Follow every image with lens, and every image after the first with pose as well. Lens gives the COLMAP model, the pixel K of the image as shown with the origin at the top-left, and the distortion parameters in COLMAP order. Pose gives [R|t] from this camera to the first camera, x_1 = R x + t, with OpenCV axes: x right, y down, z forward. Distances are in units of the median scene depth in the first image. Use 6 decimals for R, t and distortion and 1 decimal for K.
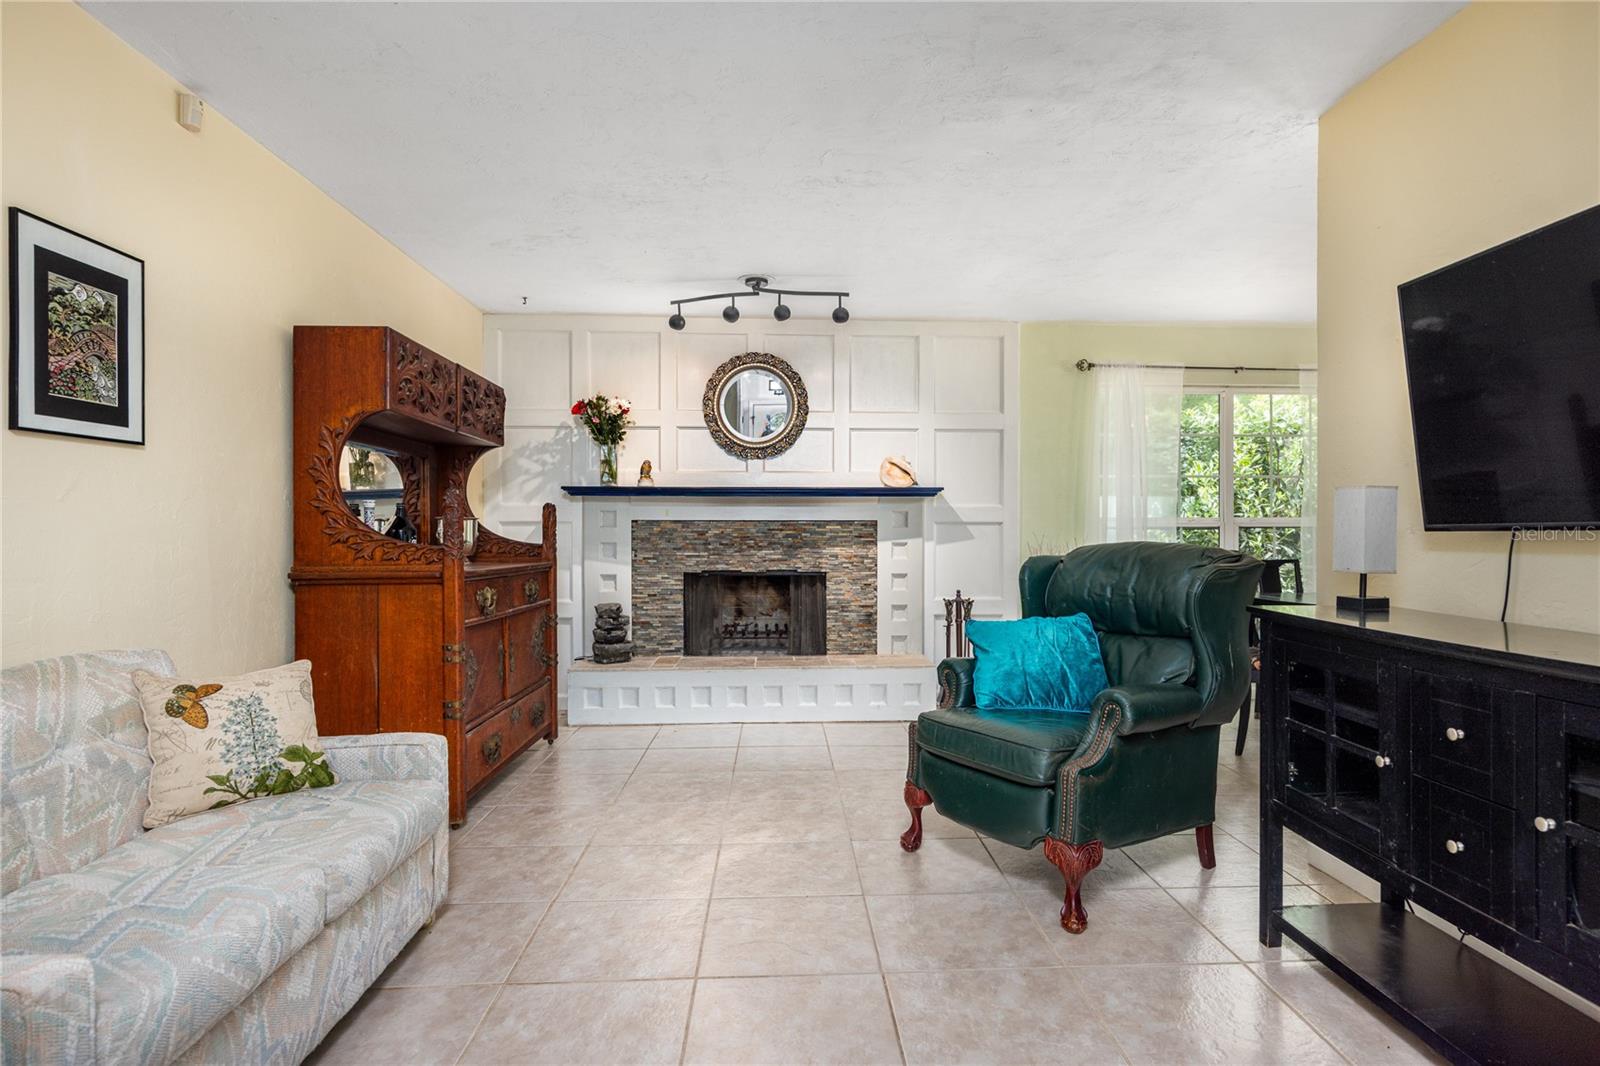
lens RADIAL K [[872.1, 0, 808.4], [0, 872.1, 527.9], [0, 0, 1]] dist [-0.006154, -0.001396]
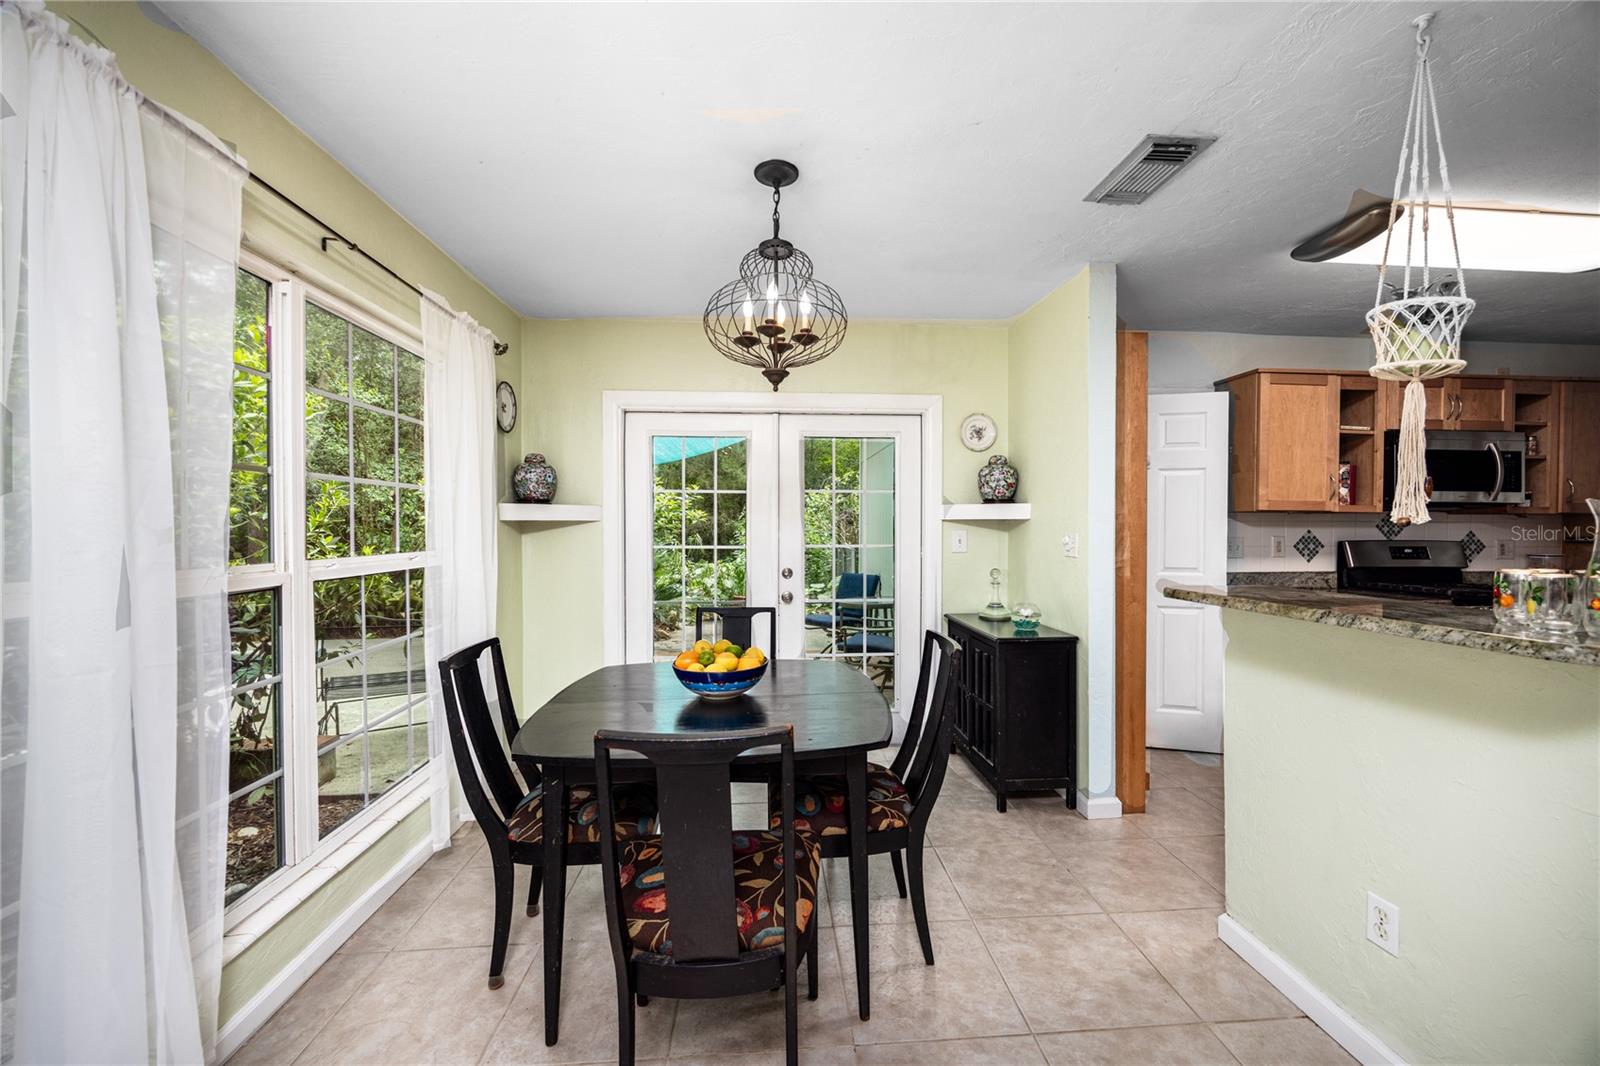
lens RADIAL K [[619.8, 0, 813.7], [0, 619.8, 524.4], [0, 0, 1]] dist [-0.003028, 0.000409]
pose [[-0.031796, 0.000367, 0.999494, 0.216910], [0.003724, 0.999993, -0.000249, -0.045429], [-0.999487, 0.003714, -0.031797, 1.059171]]
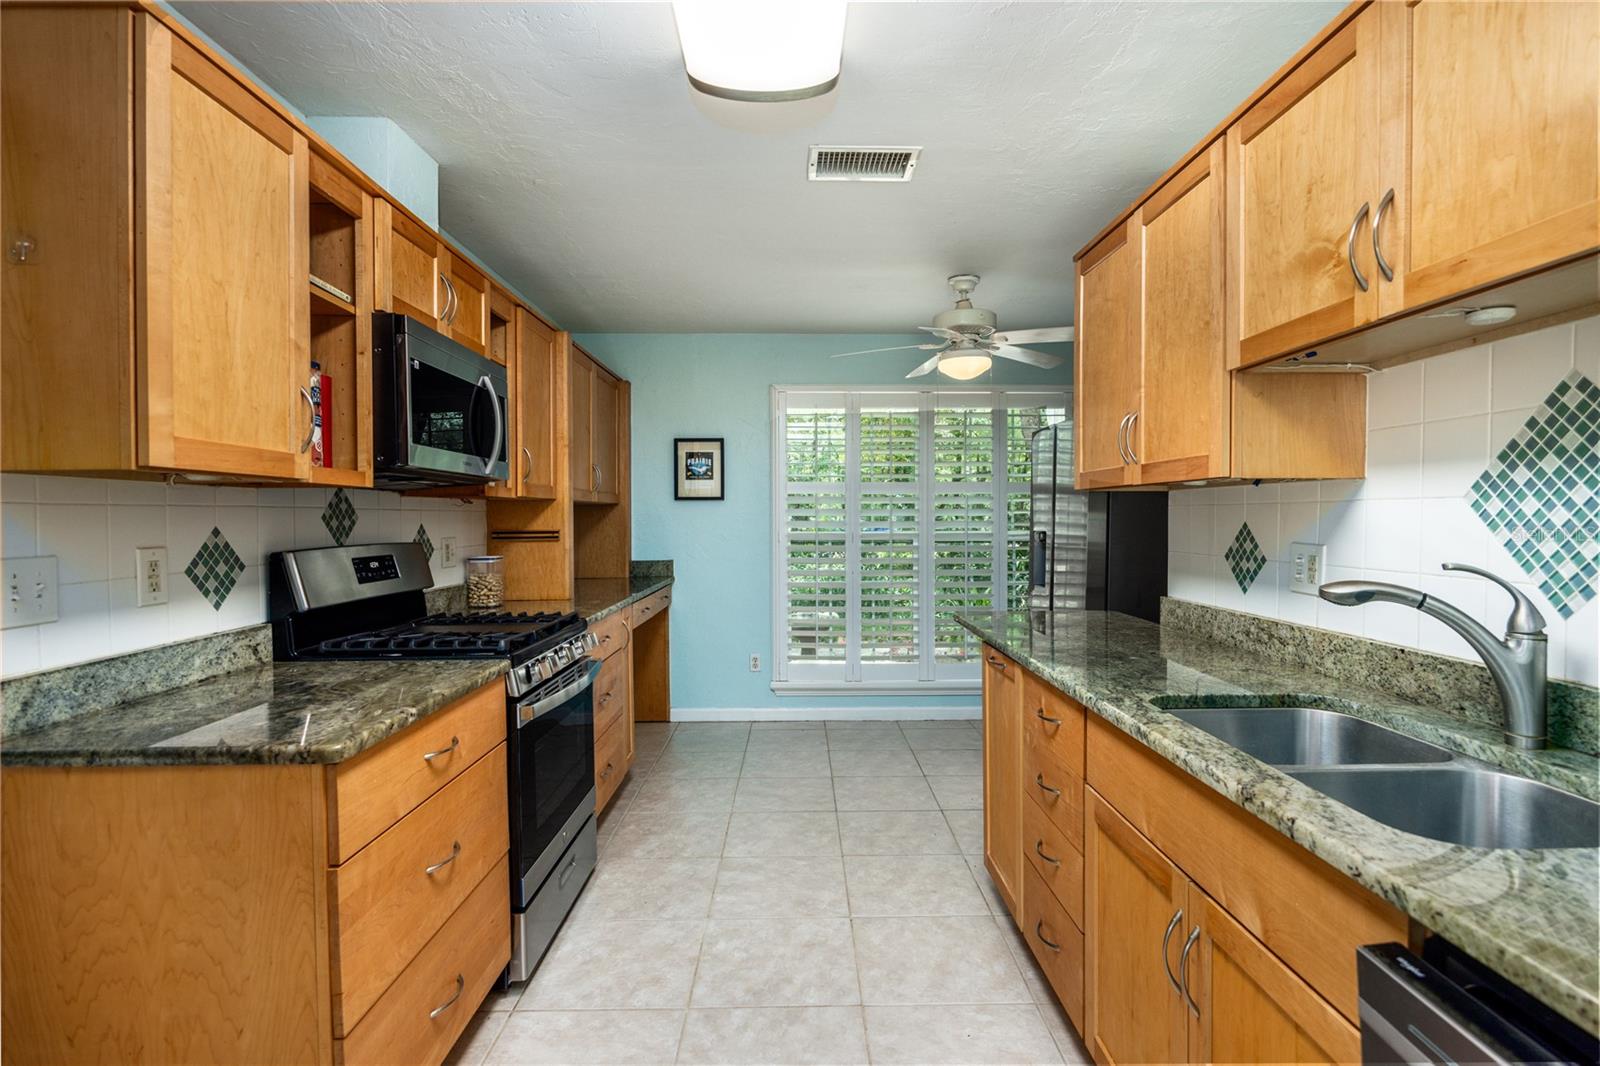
lens RADIAL K [[809.4, 0, 802.8], [0, 809.4, 534.2], [0, 0, 1]] dist [-0.001728, 0.000158]
pose [[-0.999008, 0.001421, 0.044499, 0.765811], [0.002671, 0.999603, 0.028057, -0.043305], [-0.044442, 0.028148, -0.998615, 0.743160]]
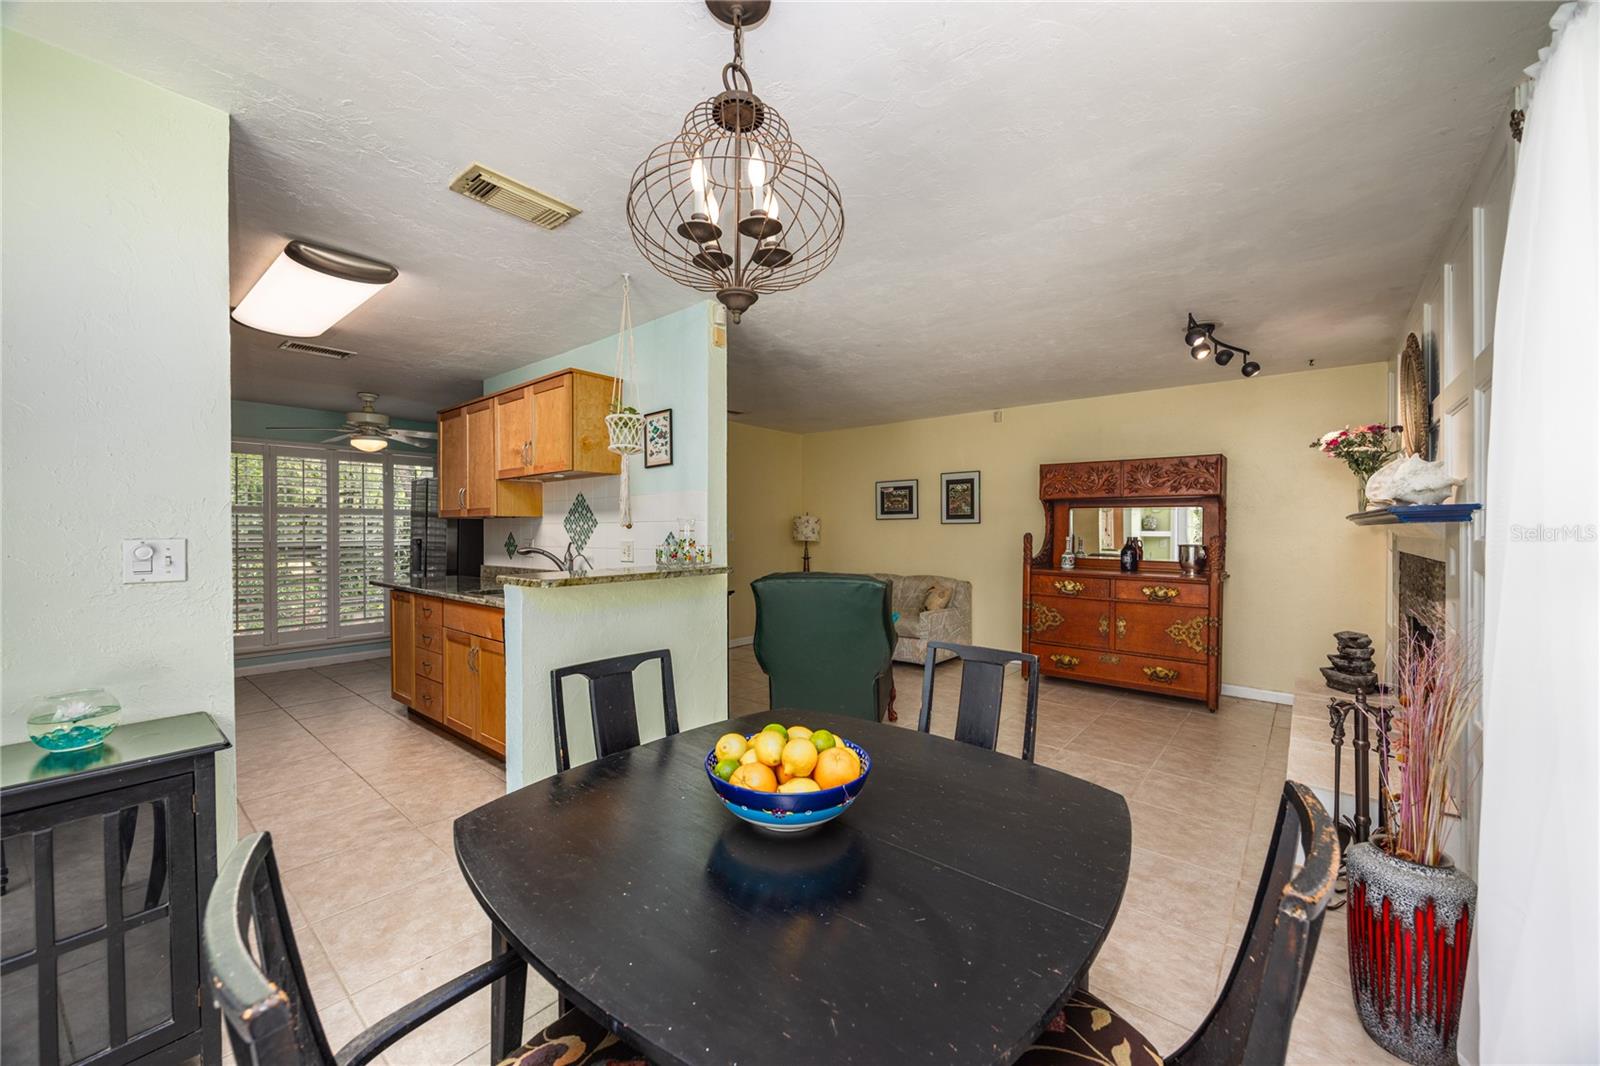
lens RADIAL K [[619.8, 0, 809.2], [0, 619.8, 532.7], [0, 0, 1]] dist [-0.003028, 0.000409]
pose [[-0.685623, 0.000780, -0.727957, 0.937304], [-0.002225, 0.999993, 0.003166, -0.038771], [0.727954, 0.003790, -0.685616, 1.359502]]
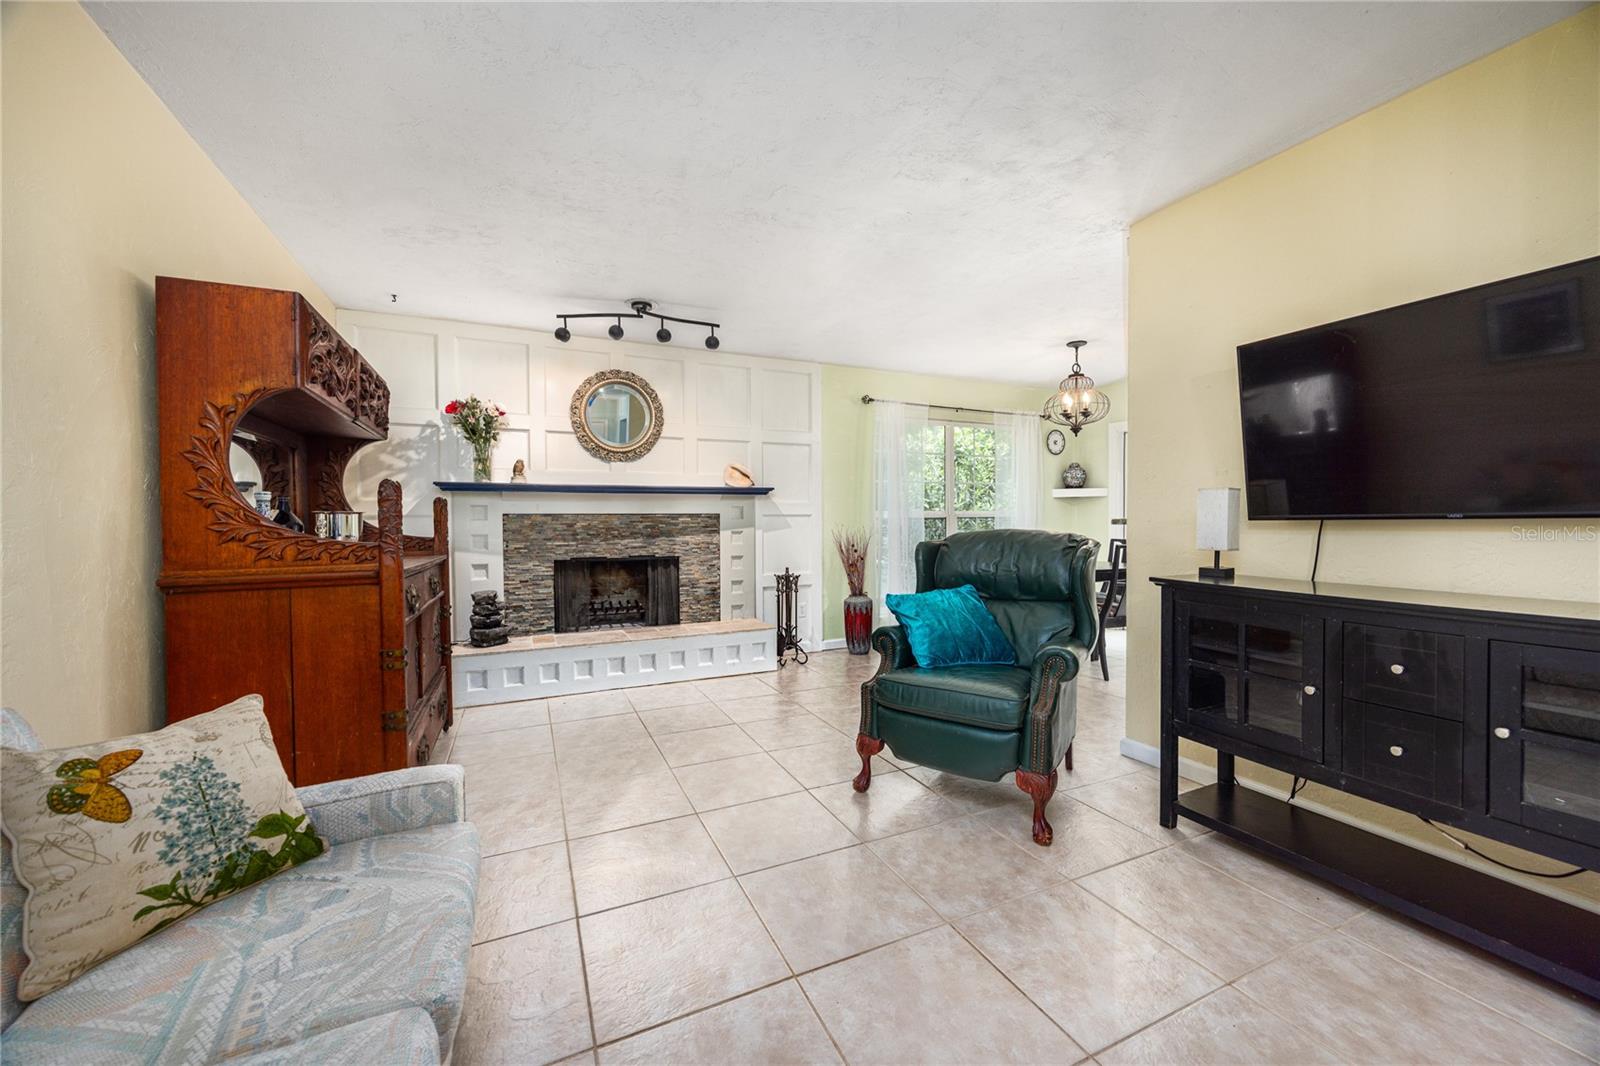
lens RADIAL K [[619.8, 0, 801.4], [0, 619.8, 528.6], [0, 0, 1]] dist [-0.003028, 0.000409]
pose [[0.926552, -0.011201, 0.375999, -0.201682], [0.005475, 0.999852, 0.016294, -0.001583], [-0.376126, -0.013039, 0.926477, 0.186897]]
